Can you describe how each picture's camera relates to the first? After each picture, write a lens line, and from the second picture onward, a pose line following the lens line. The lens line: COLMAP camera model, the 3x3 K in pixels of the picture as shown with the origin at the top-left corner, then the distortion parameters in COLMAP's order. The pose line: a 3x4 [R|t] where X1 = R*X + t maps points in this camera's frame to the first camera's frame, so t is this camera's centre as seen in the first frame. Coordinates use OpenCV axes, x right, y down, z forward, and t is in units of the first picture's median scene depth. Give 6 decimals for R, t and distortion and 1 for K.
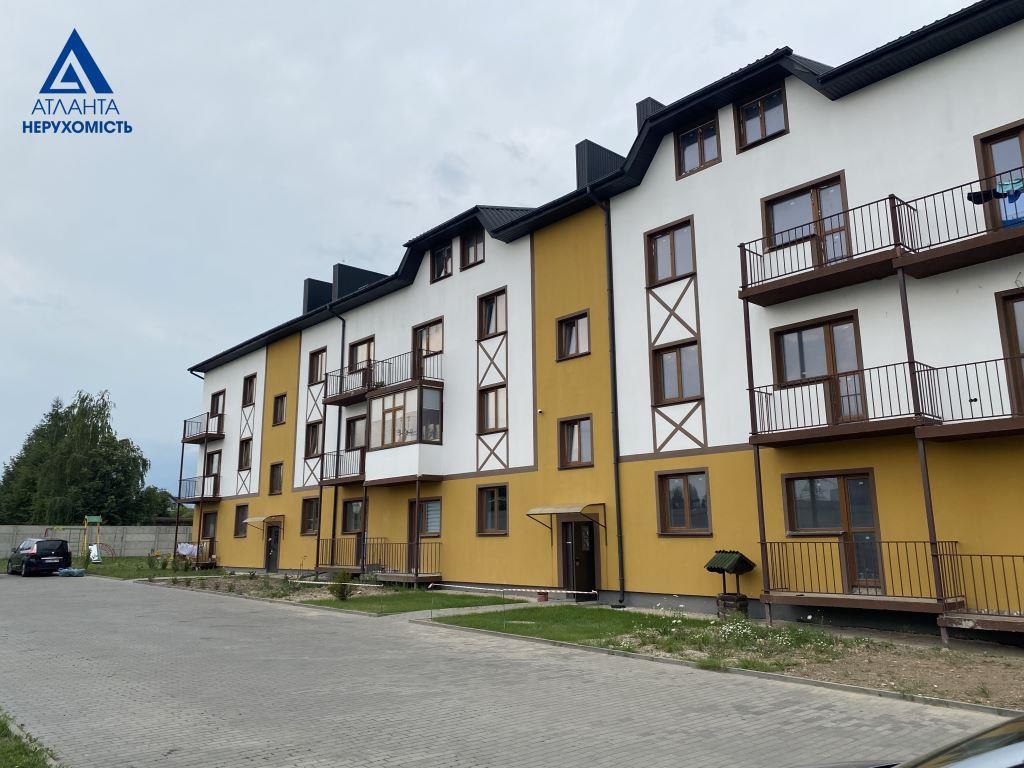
lens RADIAL K [[787.3, 0, 510.8], [0, 787.3, 386.0], [0, 0, 1]] dist [0.067772, -0.065865]
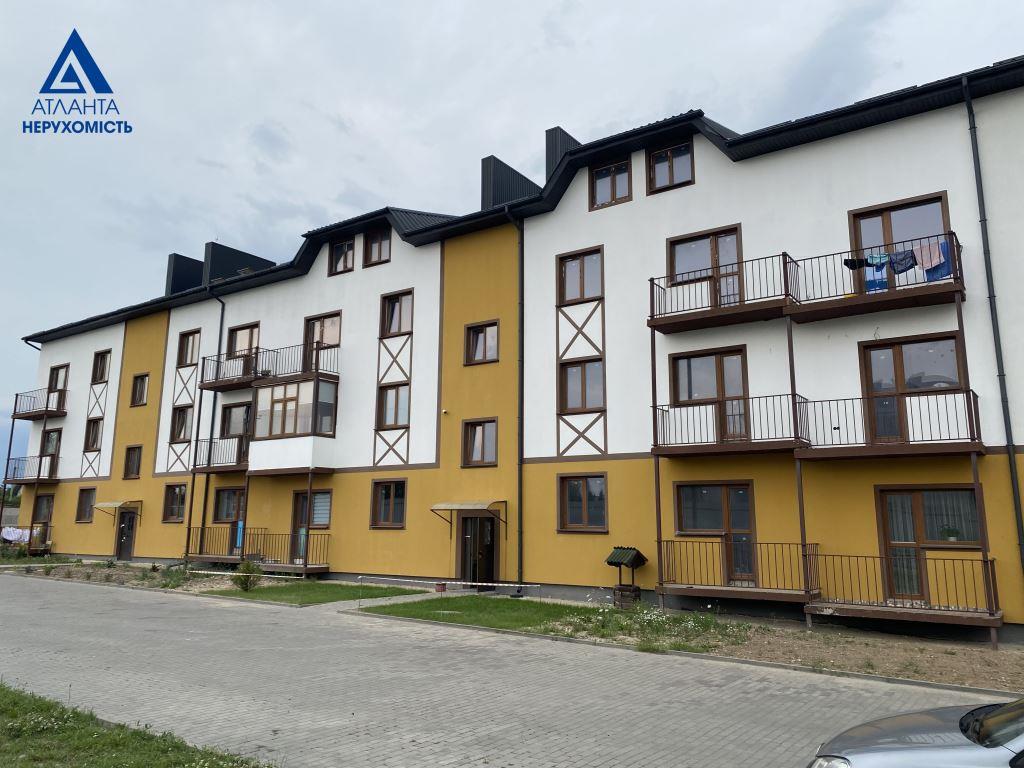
lens RADIAL K [[787.3, 0, 508.8], [0, 787.3, 385.9], [0, 0, 1]] dist [0.067772, -0.065865]
pose [[0.973162, 0.058671, 0.222518, -0.122140], [-0.062109, 0.998033, 0.008475, -0.017728], [-0.221583, -0.022068, 0.974892, -0.048627]]
